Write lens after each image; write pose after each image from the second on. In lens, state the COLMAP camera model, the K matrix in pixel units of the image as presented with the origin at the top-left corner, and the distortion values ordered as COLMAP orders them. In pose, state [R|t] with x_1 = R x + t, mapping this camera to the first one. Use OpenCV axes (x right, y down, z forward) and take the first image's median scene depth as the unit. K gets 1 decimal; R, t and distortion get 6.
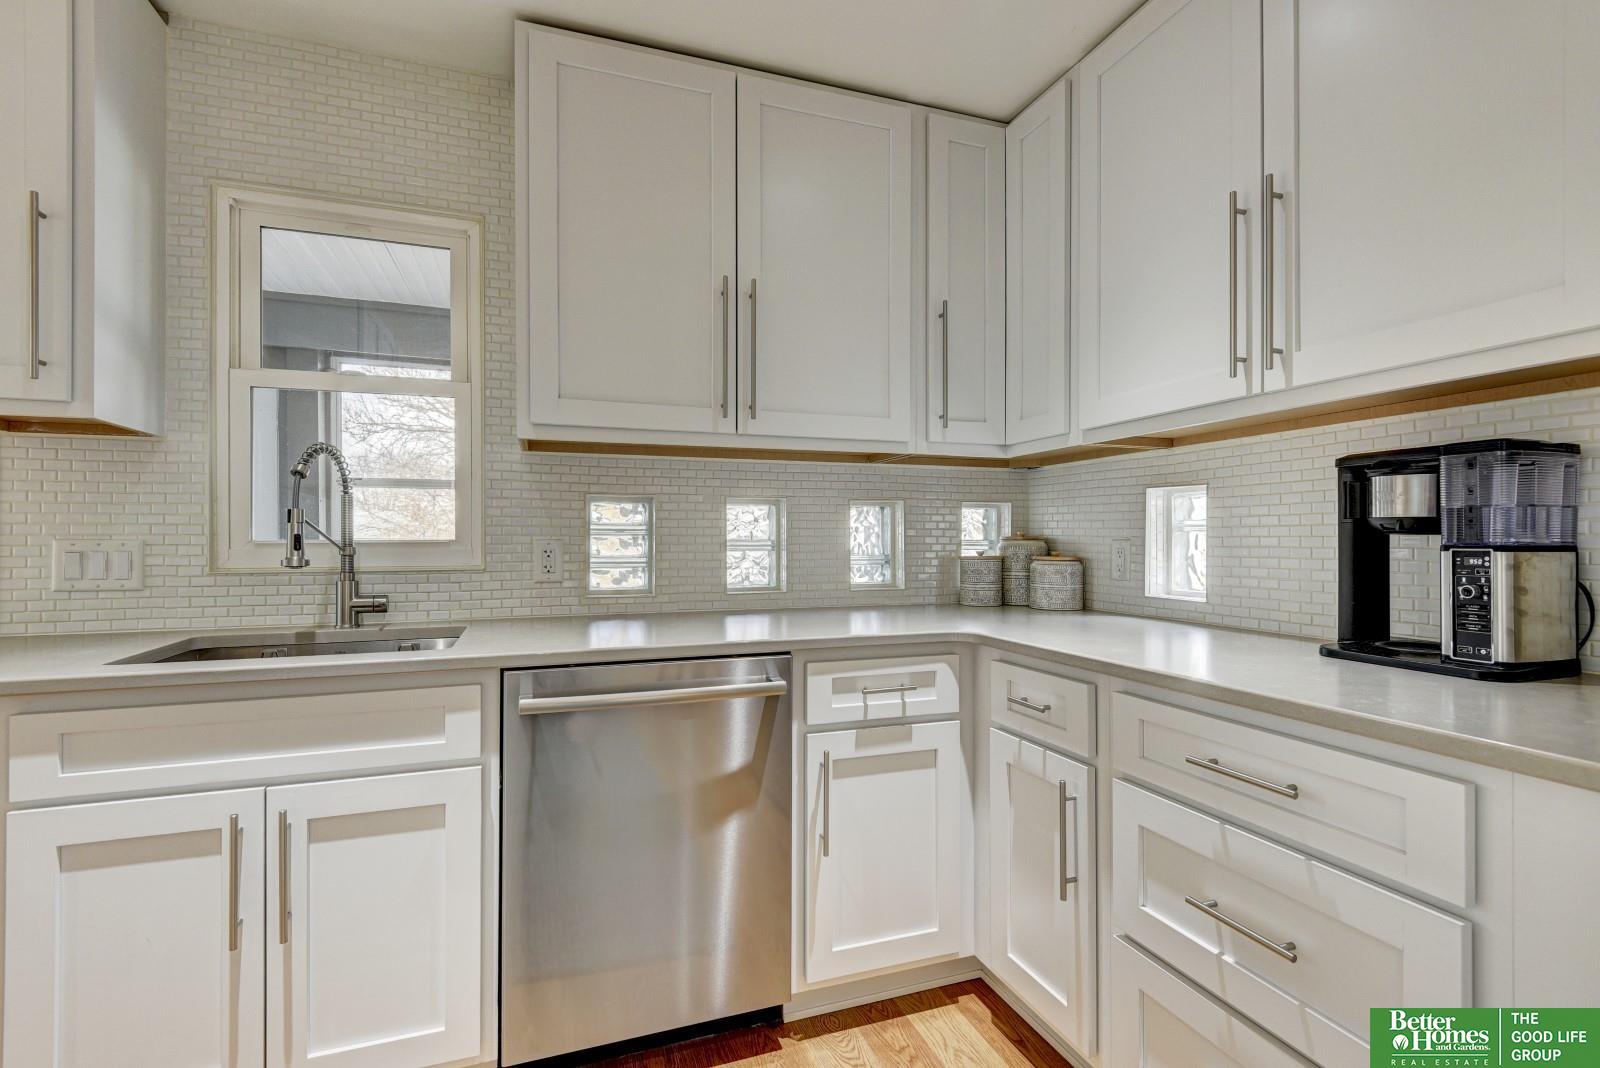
lens RADIAL K [[739.6, 0, 800.0], [0, 739.6, 534.0], [0, 0, 1]] dist [0.001799, -0.000478]
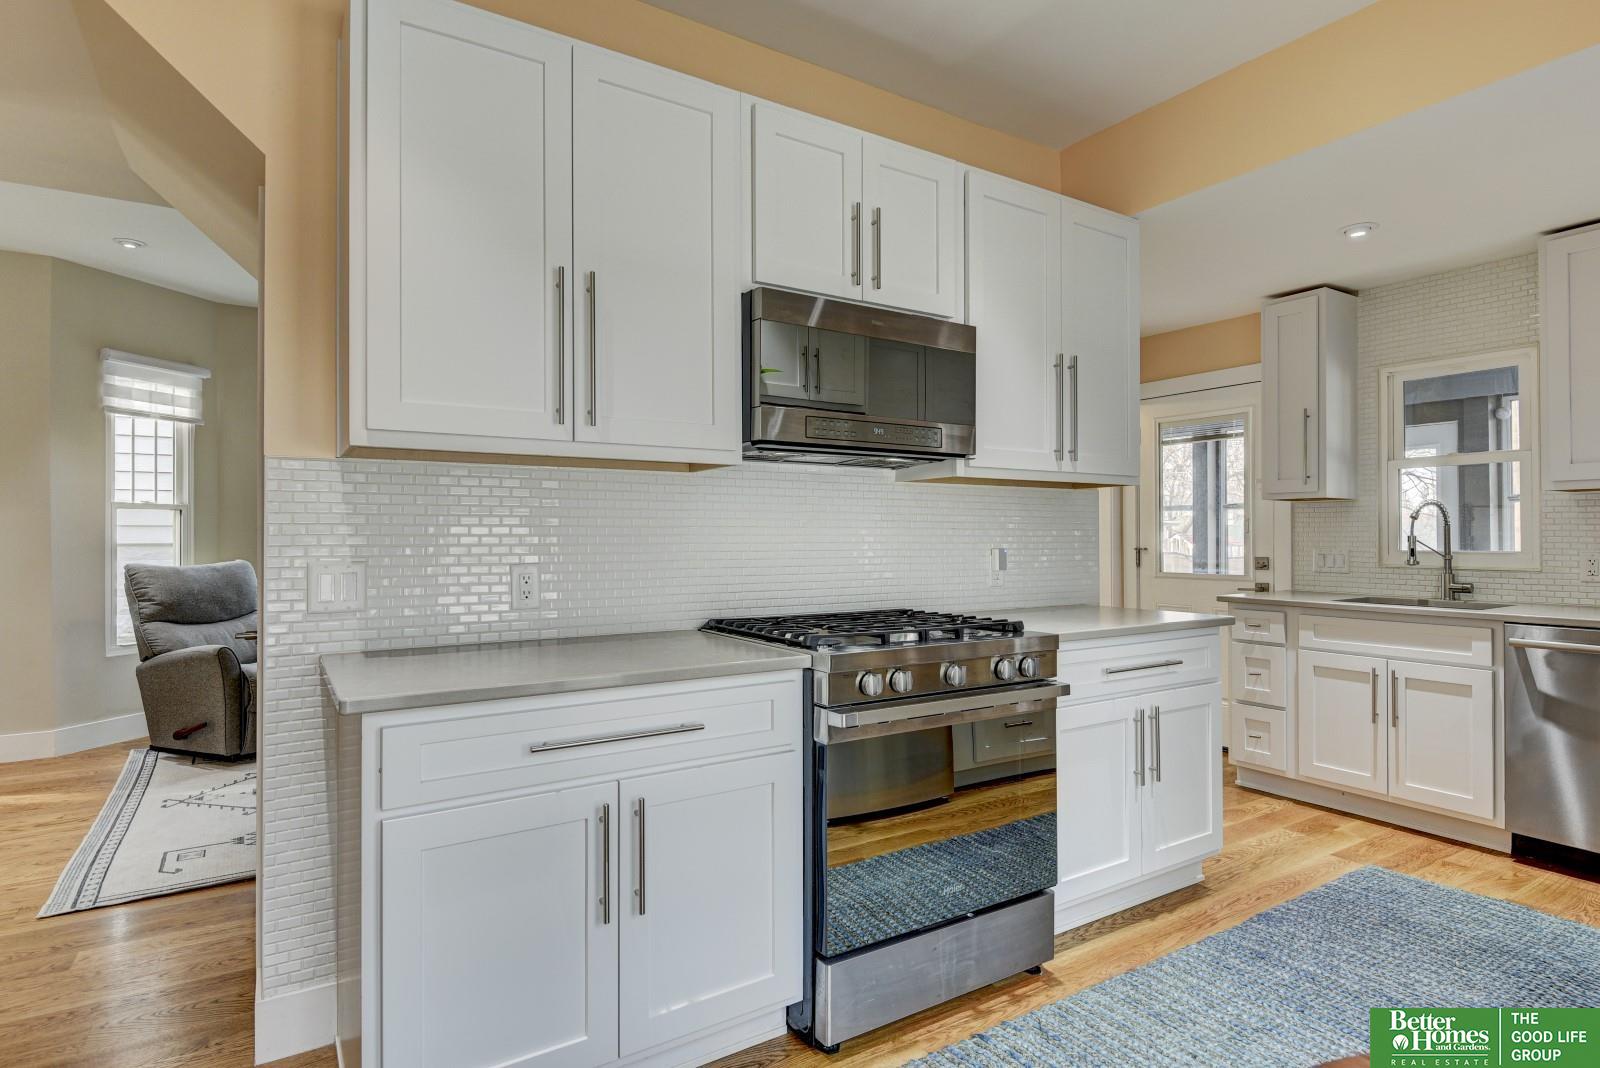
lens RADIAL K [[837.4, 0, 823.6], [0, 837.4, 529.6], [0, 0, 1]] dist [-0.001007, -0.000131]
pose [[0.232804, -0.008036, -0.972490, 0.999245], [0.004080, 0.999965, -0.007287, -0.034612], [0.972515, -0.002272, 0.232829, -0.930868]]
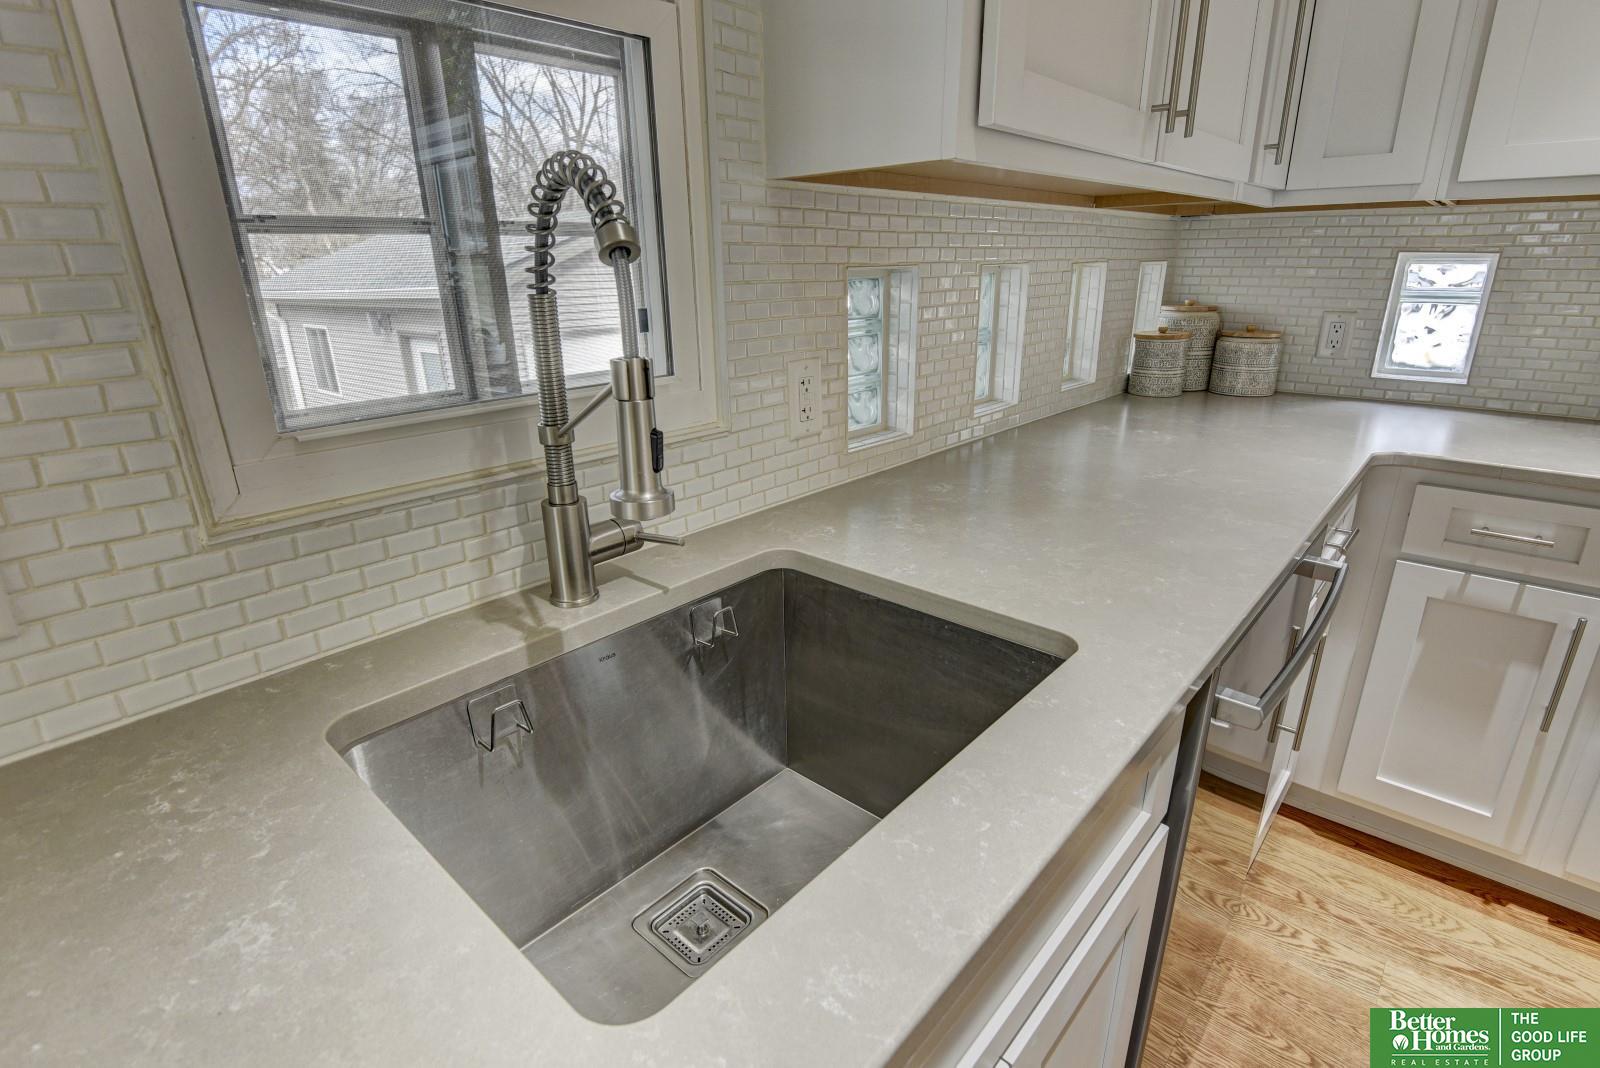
lens RADIAL K [[781.0, 0, 800.0], [0, 781.0, 534.0], [0, 0, 1]] dist [0.000079, -0.000602]
pose [[0.879233, -0.167100, 0.446124, -0.732350], [0.007993, 0.941508, 0.336897, -0.076458], [-0.476325, -0.292645, 0.829140, 0.570452]]
